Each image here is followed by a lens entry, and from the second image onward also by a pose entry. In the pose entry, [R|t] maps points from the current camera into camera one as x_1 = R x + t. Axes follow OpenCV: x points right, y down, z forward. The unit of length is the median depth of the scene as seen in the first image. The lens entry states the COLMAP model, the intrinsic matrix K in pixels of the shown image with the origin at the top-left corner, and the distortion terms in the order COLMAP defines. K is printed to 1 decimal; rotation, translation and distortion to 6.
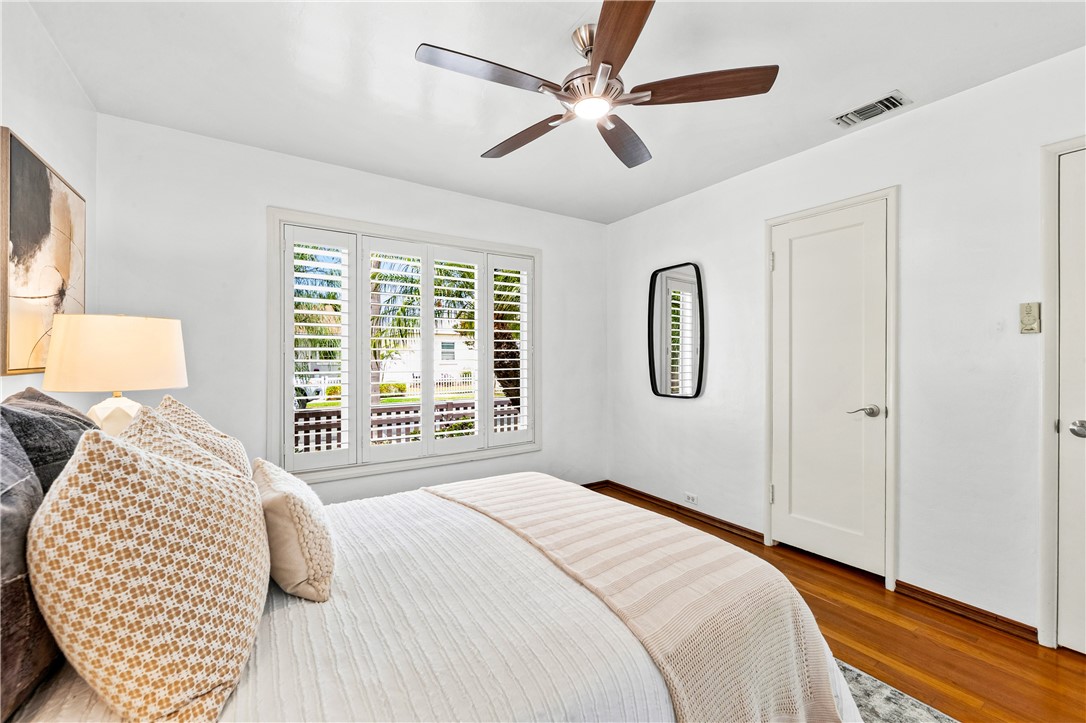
lens RADIAL K [[433.3, 0, 535.5], [0, 433.3, 360.3], [0, 0, 1]] dist [-0.000730, -0.001186]
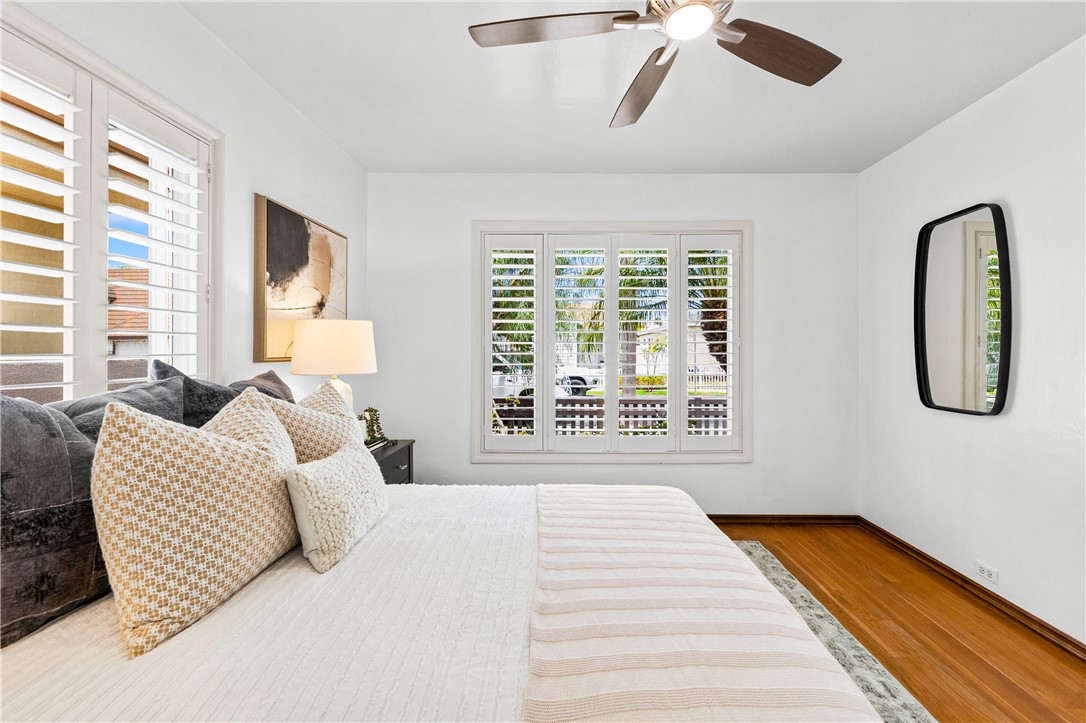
lens RADIAL K [[433.3, 0, 569.9], [0, 433.3, 351.8], [0, 0, 1]] dist [-0.000730, -0.001186]
pose [[0.837640, 0.003693, -0.546210, 0.201468], [-0.005550, 0.999983, -0.001751, -0.001161], [0.546194, 0.004498, 0.837647, 0.135285]]
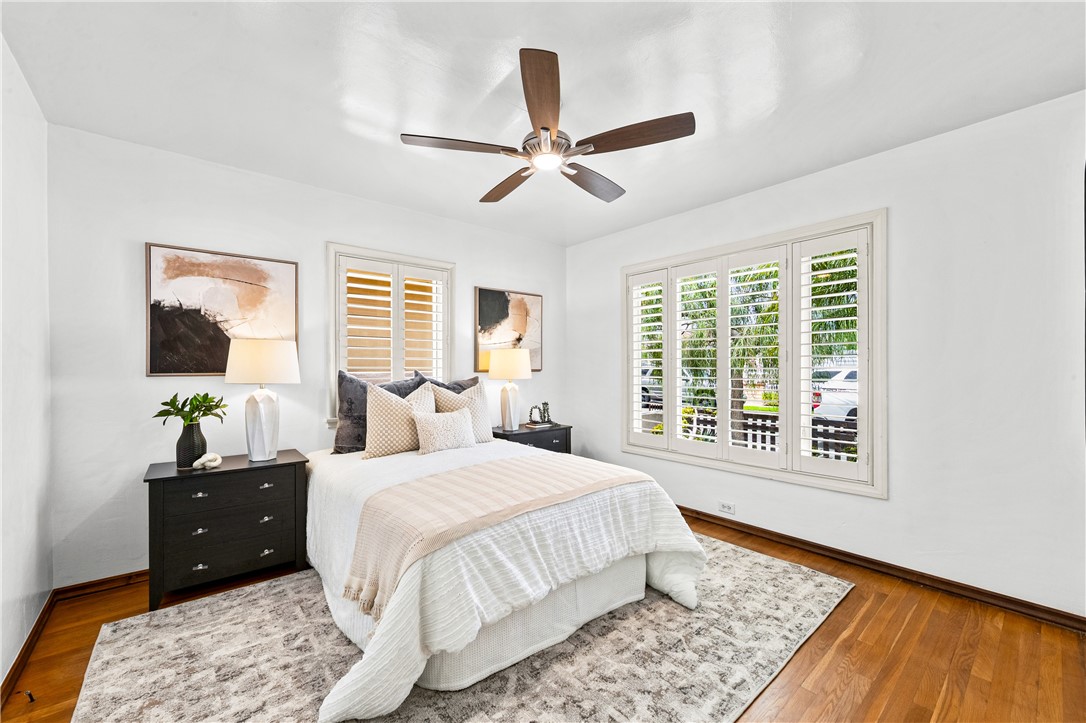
lens RADIAL K [[433.3, 0, 570.1], [0, 433.3, 366.7], [0, 0, 1]] dist [-0.000730, -0.001186]
pose [[0.161650, 0.004137, -0.986840, 0.739197], [-0.003914, 0.999986, 0.003551, -0.005593], [0.986840, 0.003288, 0.161664, 0.479581]]
